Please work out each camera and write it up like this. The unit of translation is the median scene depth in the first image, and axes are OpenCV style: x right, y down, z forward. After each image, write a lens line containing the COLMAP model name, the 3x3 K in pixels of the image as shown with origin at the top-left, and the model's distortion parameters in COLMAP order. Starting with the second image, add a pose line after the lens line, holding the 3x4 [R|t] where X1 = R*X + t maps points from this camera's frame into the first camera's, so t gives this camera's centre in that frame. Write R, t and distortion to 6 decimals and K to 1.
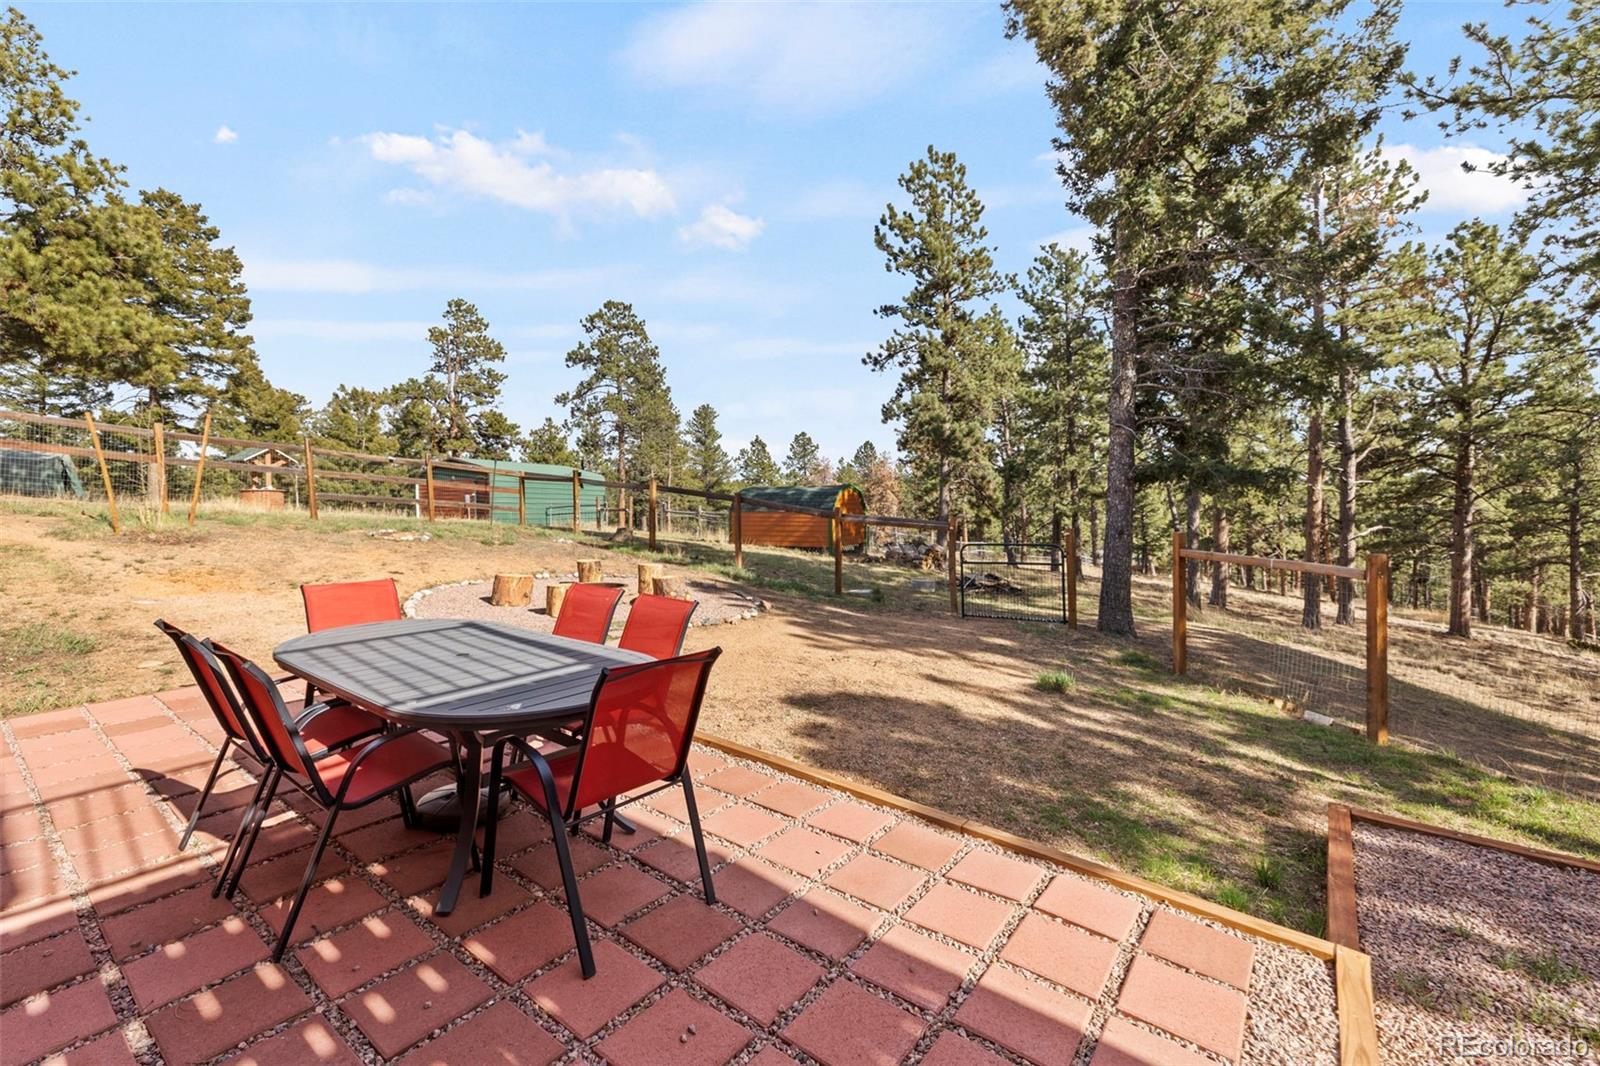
lens RADIAL K [[670.9, 0, 787.4], [0, 670.9, 523.9], [0, 0, 1]] dist [-0.001223, 0.000652]
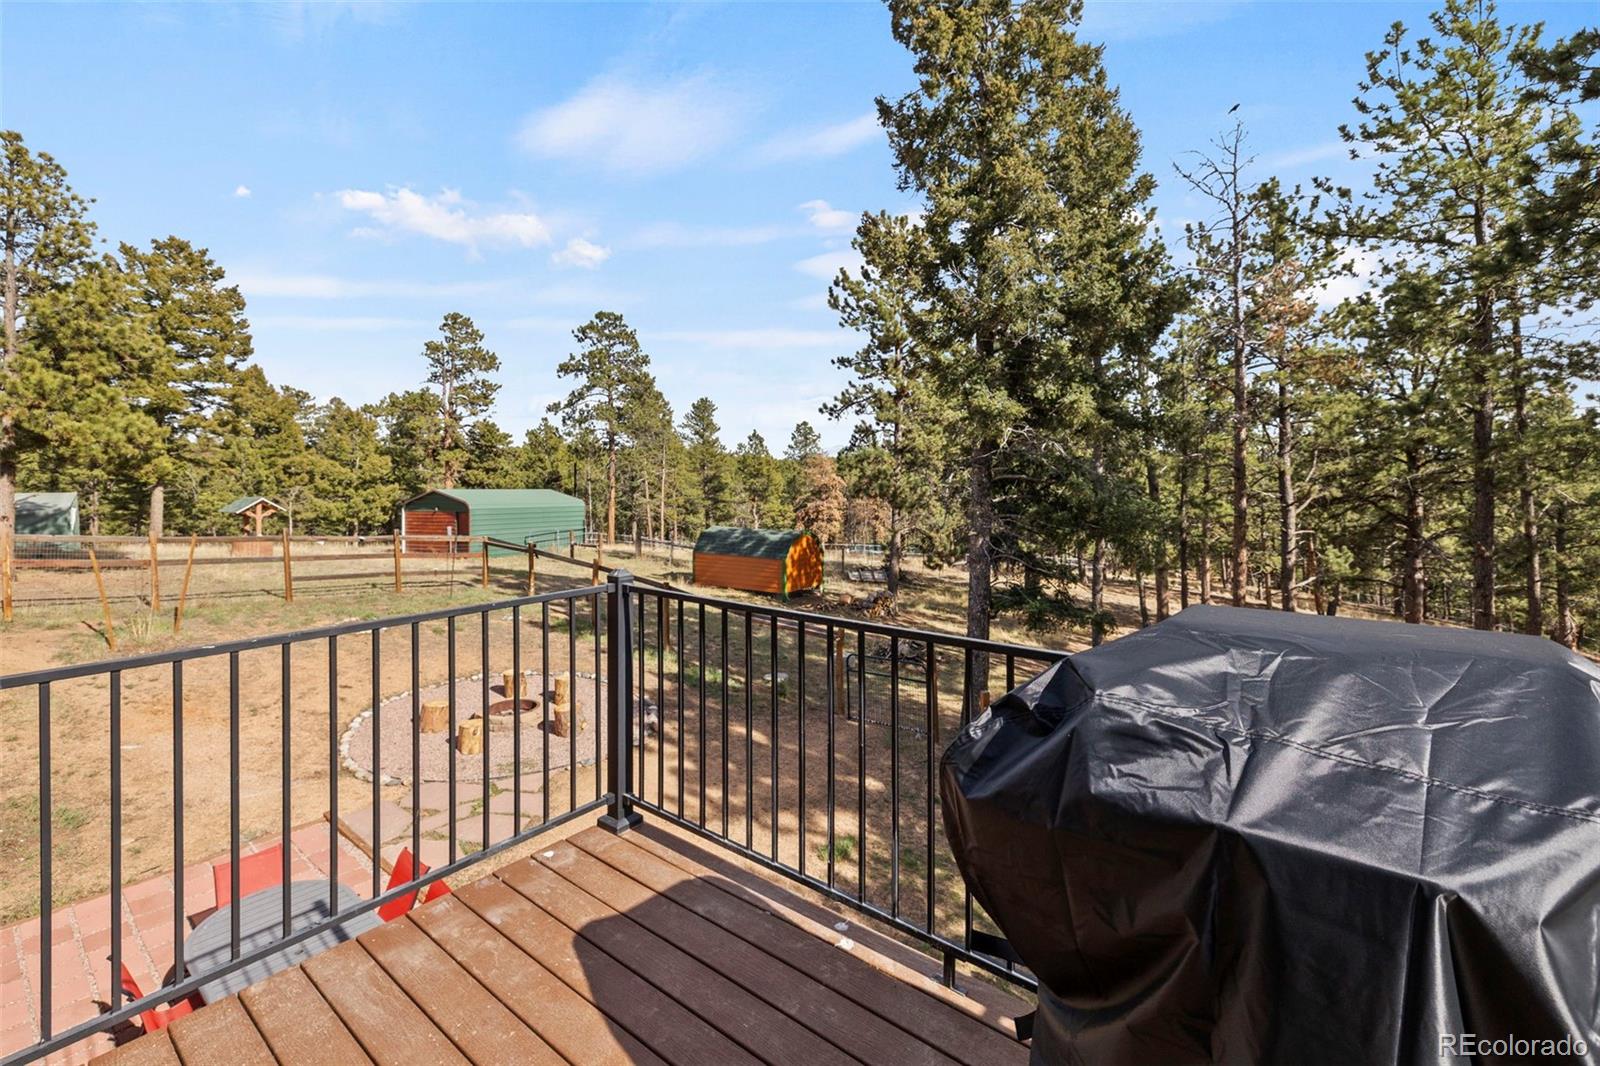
lens RADIAL K [[699.1, 0, 792.4], [0, 699.1, 466.7], [0, 0, 1]] dist [0.000113, 0.000441]
pose [[0.999664, 0.003417, -0.025692, 0.056274], [-0.004142, 0.999594, -0.028203, -0.071144], [0.025585, 0.028300, 0.999272, -0.051773]]
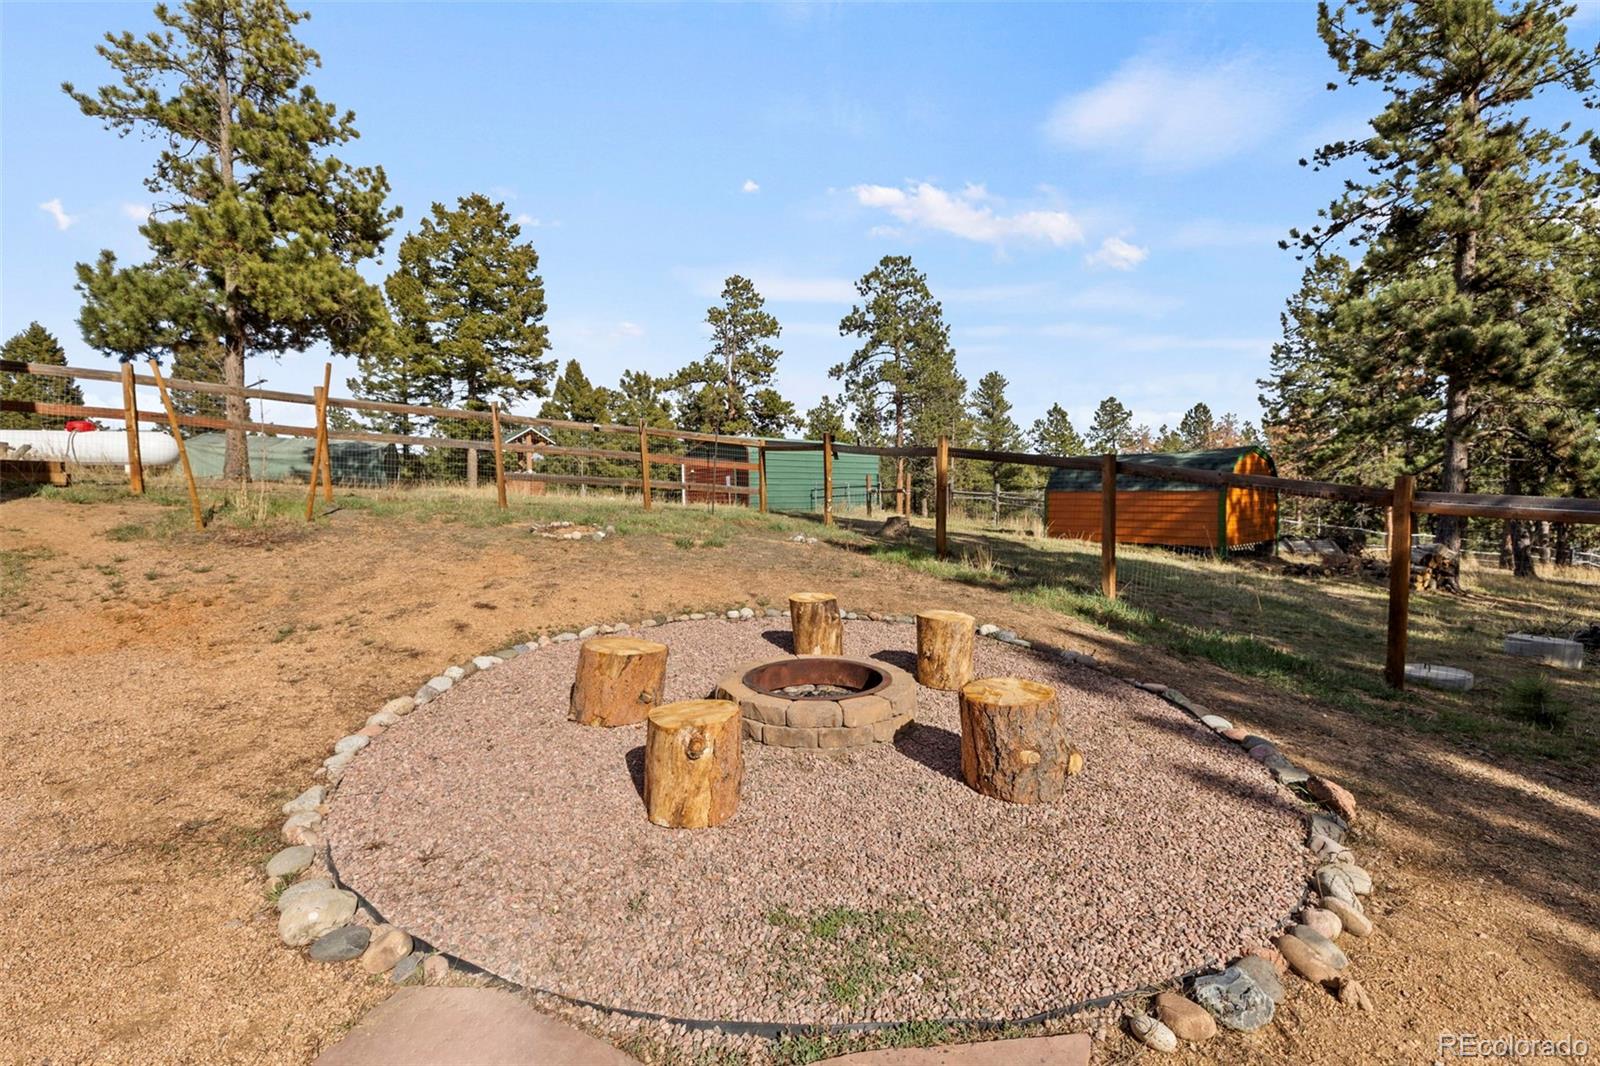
lens RADIAL K [[651.2, 0, 801.3], [0, 651.2, 528.2], [0, 0, 1]] dist [-0.000799, -0.000057]
pose [[0.922764, 0.011239, -0.385201, -0.034458], [0.002322, 0.999394, 0.034723, -0.002481], [0.385358, -0.032936, 0.922179, 0.155038]]
